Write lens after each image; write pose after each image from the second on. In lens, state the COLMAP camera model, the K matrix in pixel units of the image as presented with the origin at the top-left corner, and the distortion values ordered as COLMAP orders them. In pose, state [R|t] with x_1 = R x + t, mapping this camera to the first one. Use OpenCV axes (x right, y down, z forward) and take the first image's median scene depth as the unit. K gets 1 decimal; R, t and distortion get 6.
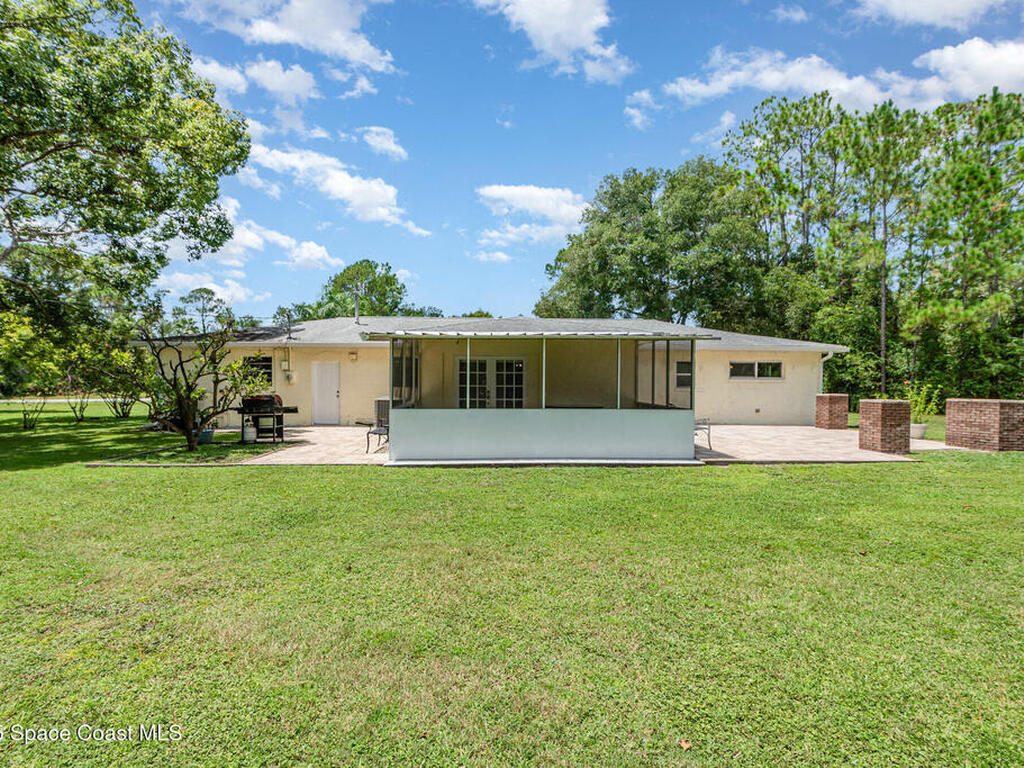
lens RADIAL K [[509.6, 0, 512.0], [0, 509.6, 384.0], [0, 0, 1]] dist [0.012398, -0.000270]
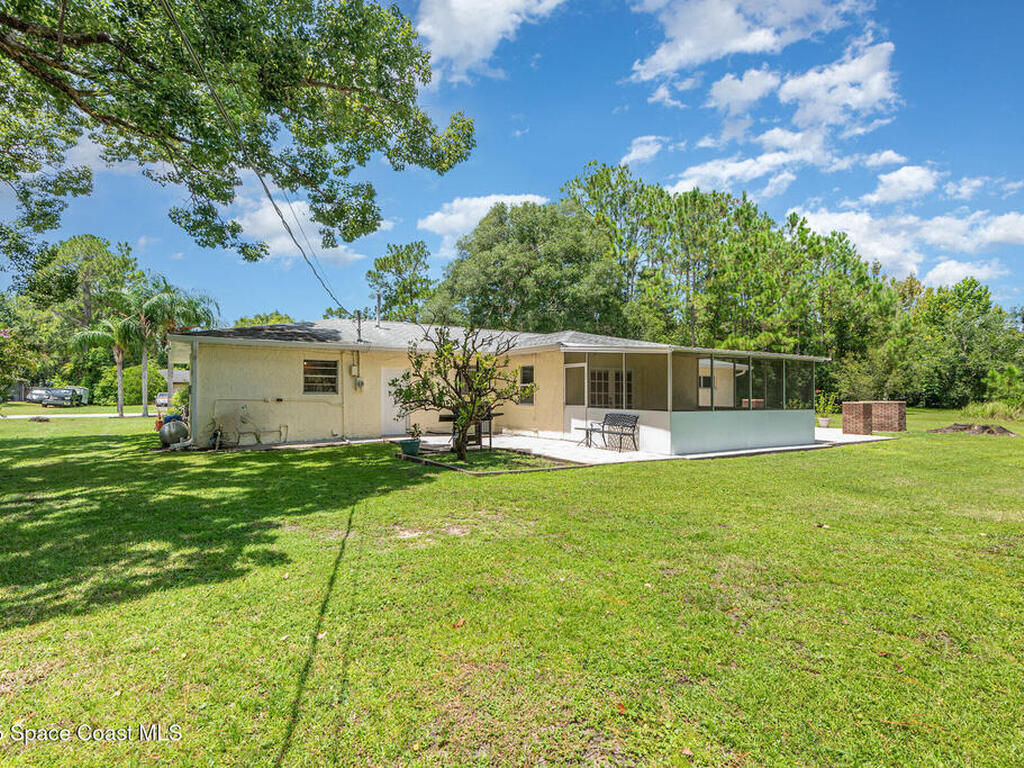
lens RADIAL K [[509.6, 0, 512.0], [0, 509.6, 384.0], [0, 0, 1]] dist [0.012398, -0.000270]
pose [[0.874818, 0.009645, 0.484357, -0.726859], [0.000939, 0.999766, -0.021605, 0.007047], [-0.484452, 0.019355, 0.874604, 0.101744]]
